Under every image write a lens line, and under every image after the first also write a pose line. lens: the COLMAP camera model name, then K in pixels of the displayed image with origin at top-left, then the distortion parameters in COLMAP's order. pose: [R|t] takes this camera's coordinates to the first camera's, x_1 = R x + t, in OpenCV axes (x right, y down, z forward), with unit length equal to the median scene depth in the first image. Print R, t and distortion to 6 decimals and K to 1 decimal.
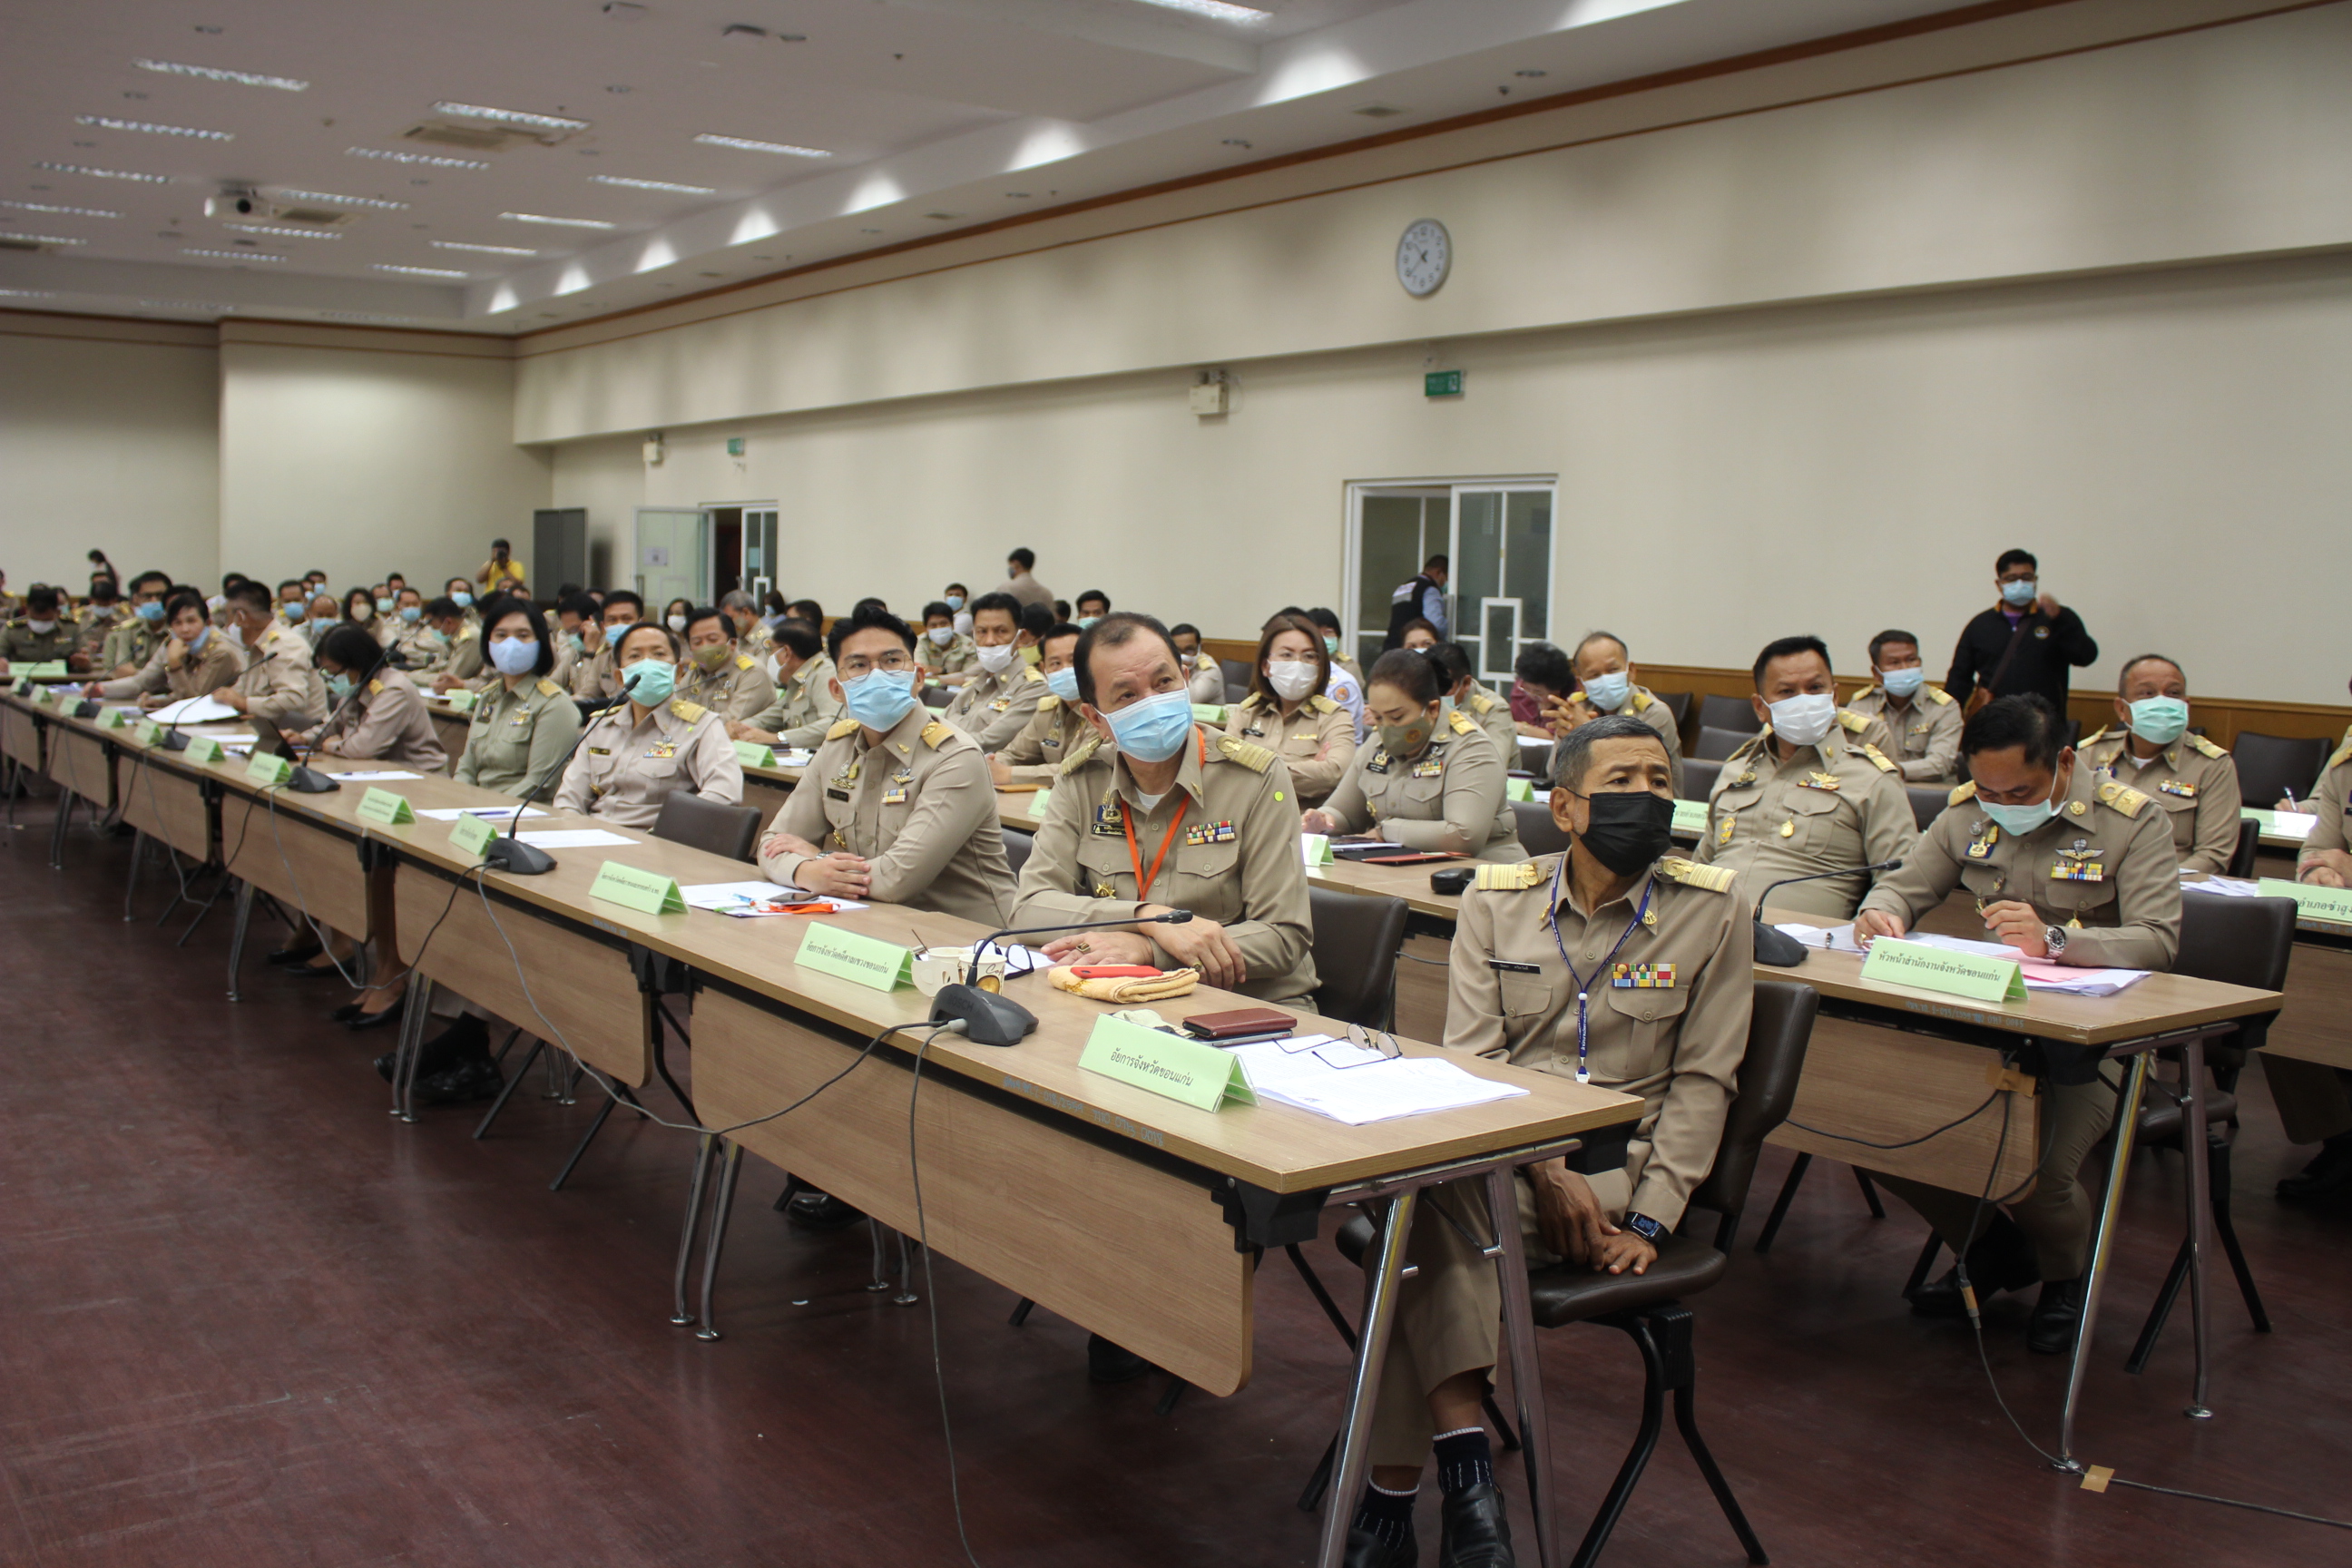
lens RADIAL K [[2217.3, 0, 1179.3], [0, 2217.3, 719.3], [0, 0, 1]] dist [-0.123962, 0.153789]
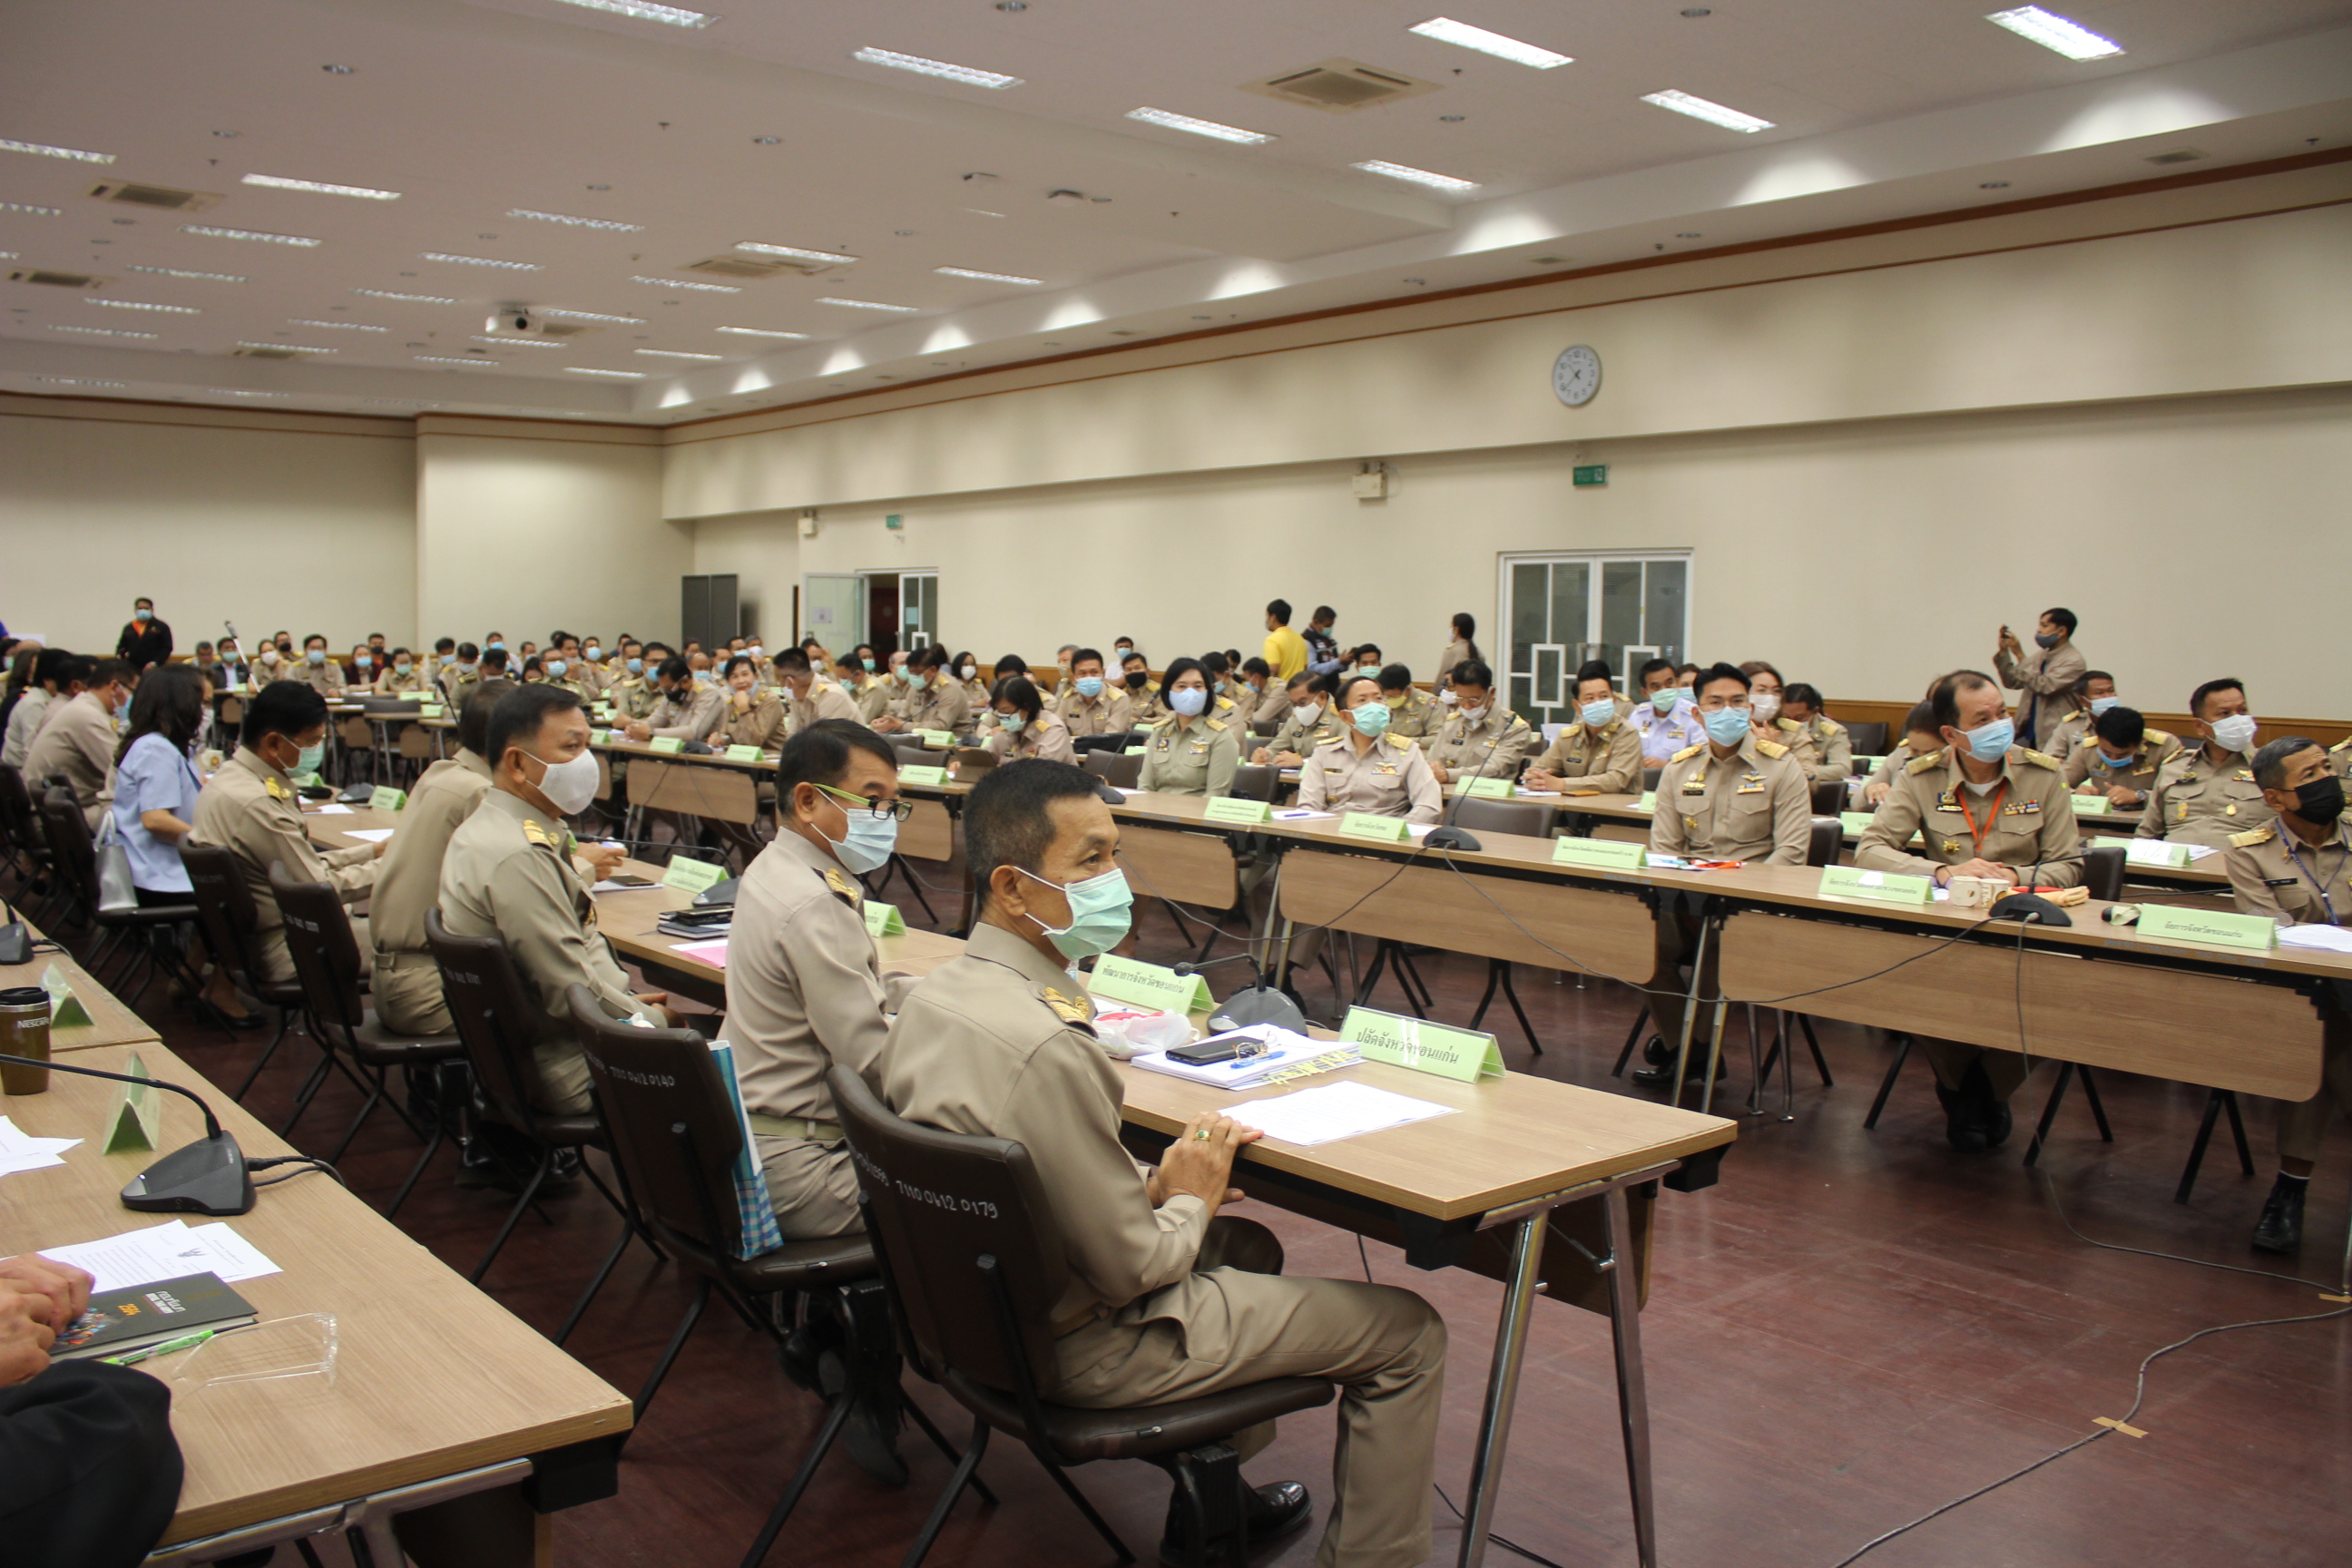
lens RADIAL K [[1992.8, 0, 1172.2], [0, 1992.8, 737.0], [0, 0, 1]] dist [-0.150346, 0.171836]
pose [[0.997609, -0.014822, 0.067502, -0.175532], [0.015270, 0.999865, -0.006132, -0.000072], [-0.067402, 0.007148, 0.997700, -0.092465]]
